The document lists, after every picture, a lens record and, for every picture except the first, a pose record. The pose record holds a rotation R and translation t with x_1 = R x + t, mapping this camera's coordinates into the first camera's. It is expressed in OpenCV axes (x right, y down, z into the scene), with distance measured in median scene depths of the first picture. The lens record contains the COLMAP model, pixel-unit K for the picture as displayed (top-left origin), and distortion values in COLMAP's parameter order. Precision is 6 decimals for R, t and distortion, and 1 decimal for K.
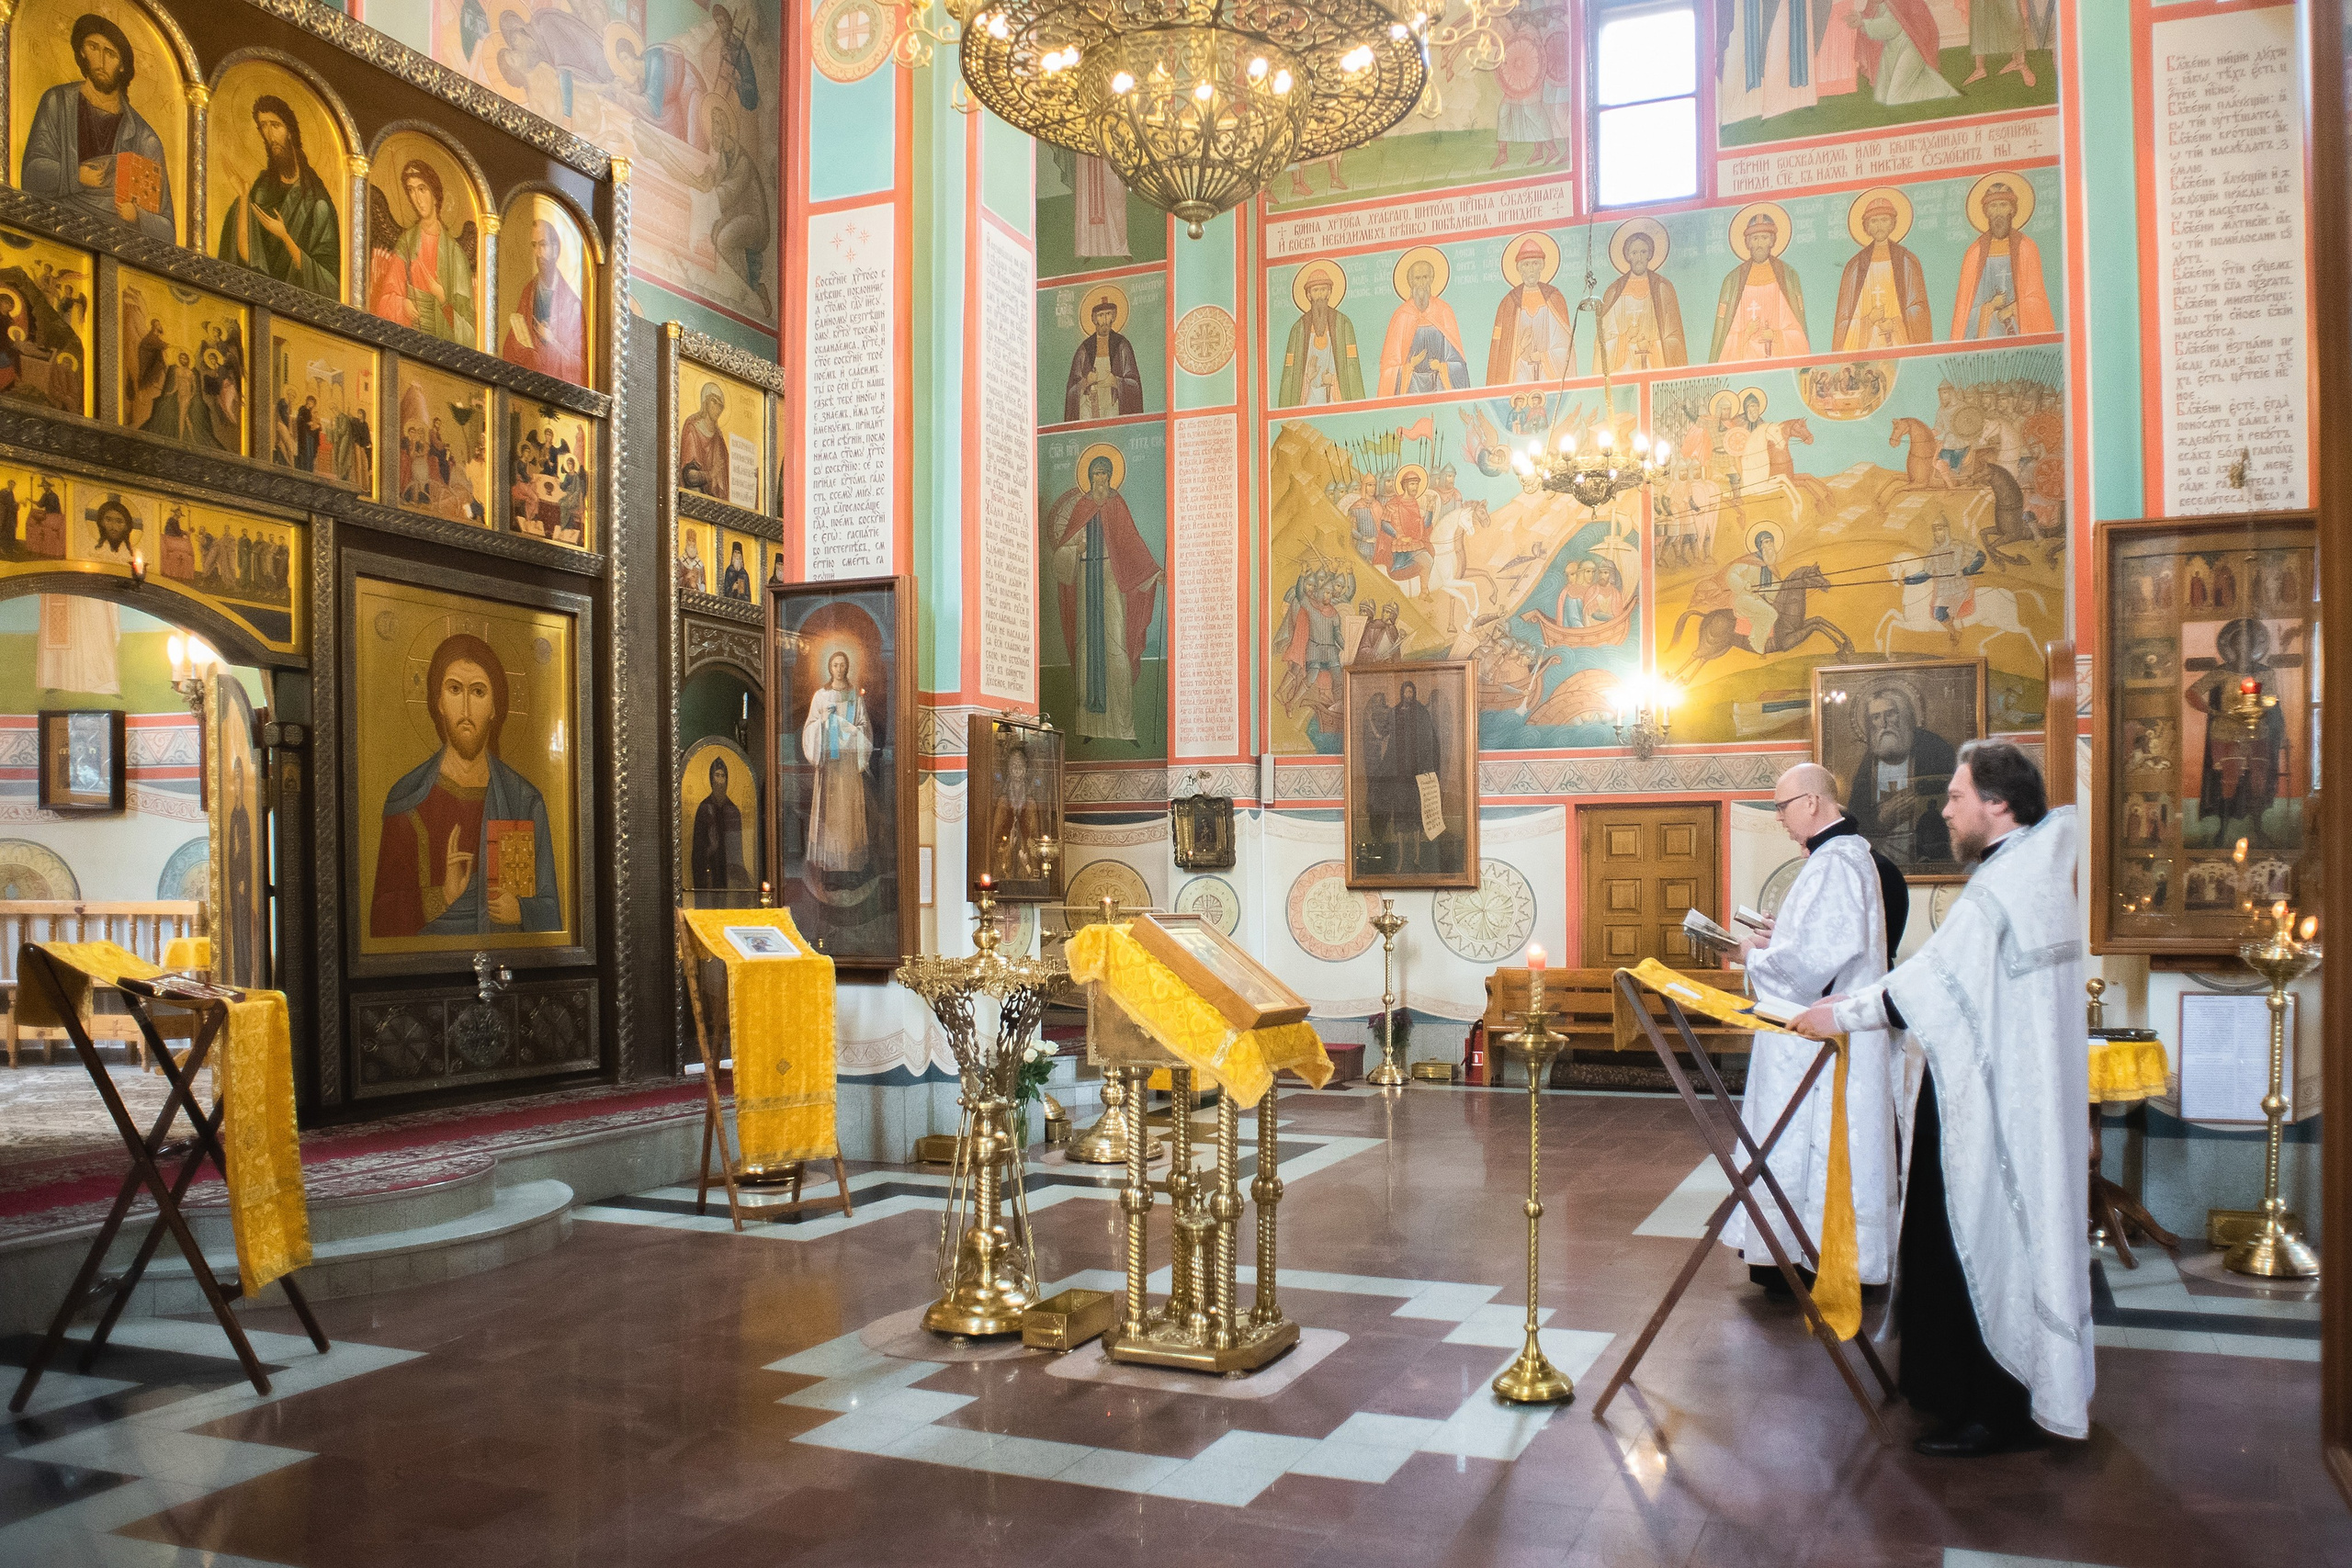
lens RADIAL K [[1730.7, 0, 1363.3], [0, 1730.7, 907.0], [0, 0, 1]] dist [-0.019980, 0.009293]
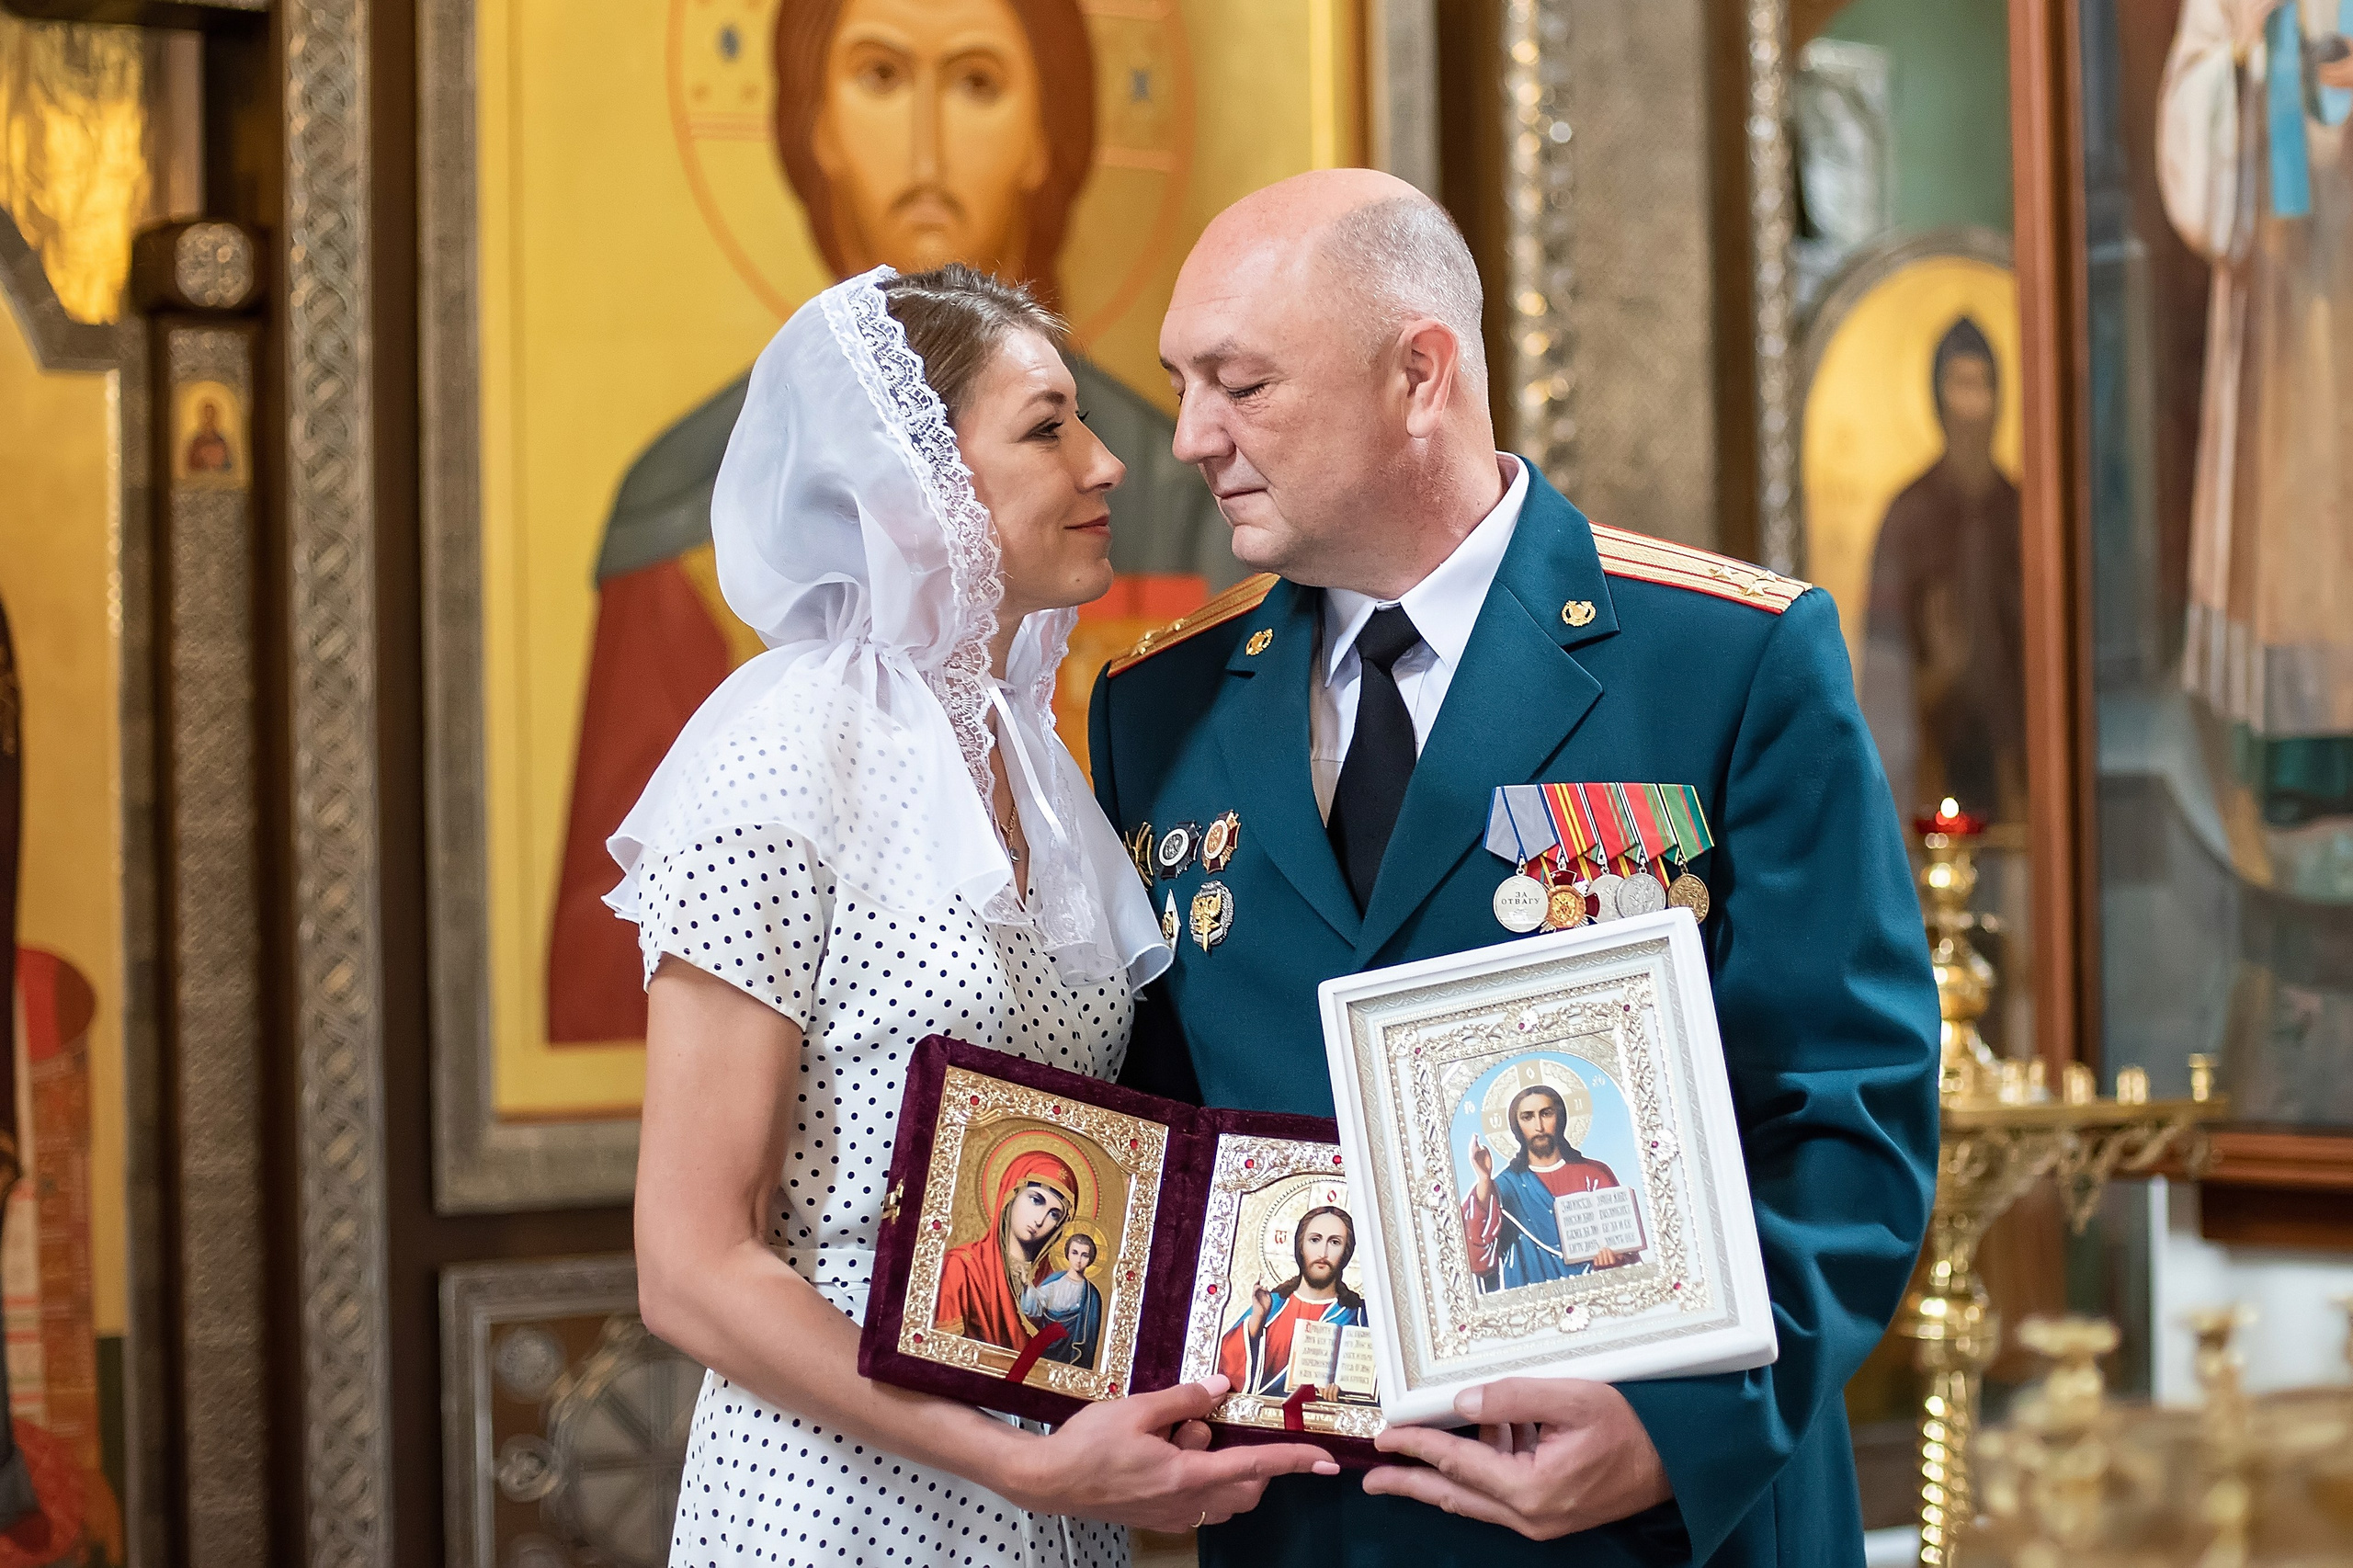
lens RADIAL K [[4623.3, 0, 1292.3], [0, 4623.3, 692.1], [0, 0, 1]] dist [-0.068719, -0.061605]
pose [[0.826656, -0.031702, -0.561814, -0.085760], [0.010848, 0.999124, -0.040416, -0.005494], [0.562604, 0.027316, 0.826275, 0.432999]]
